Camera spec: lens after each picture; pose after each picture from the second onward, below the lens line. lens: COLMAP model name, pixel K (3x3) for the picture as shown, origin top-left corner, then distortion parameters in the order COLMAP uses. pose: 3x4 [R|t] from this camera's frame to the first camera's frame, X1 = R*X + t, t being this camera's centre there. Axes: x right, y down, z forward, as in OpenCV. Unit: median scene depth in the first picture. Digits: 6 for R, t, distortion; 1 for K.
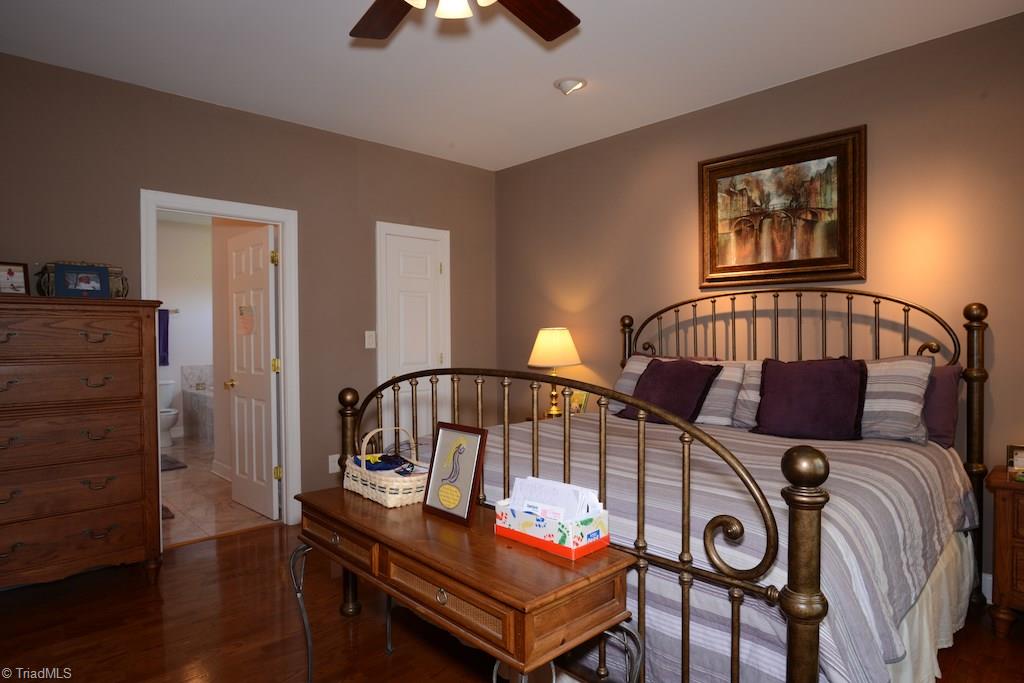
lens RADIAL K [[587.2, 0, 513.6], [0, 587.2, 338.6], [0, 0, 1]] dist [-0.030884, 0.009939]
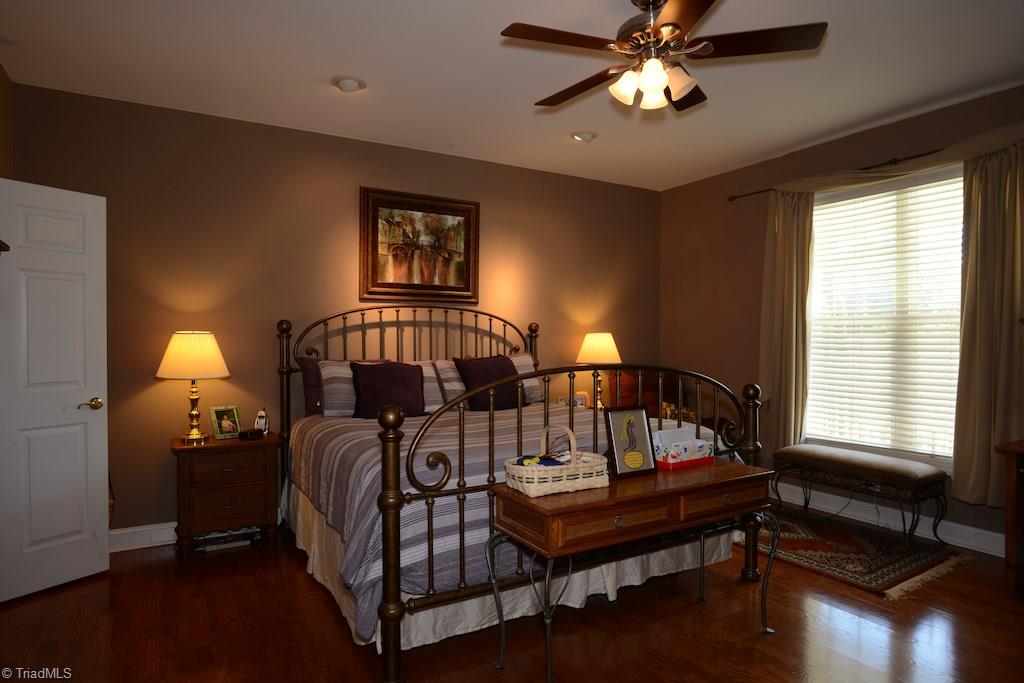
lens RADIAL K [[587.2, 0, 513.3], [0, 587.2, 345.5], [0, 0, 1]] dist [-0.030884, 0.009939]
pose [[0.233935, -0.002419, 0.972249, -0.764789], [0.010239, 0.999948, 0.000024, 0.006833], [-0.972198, 0.009949, 0.233947, 0.490036]]
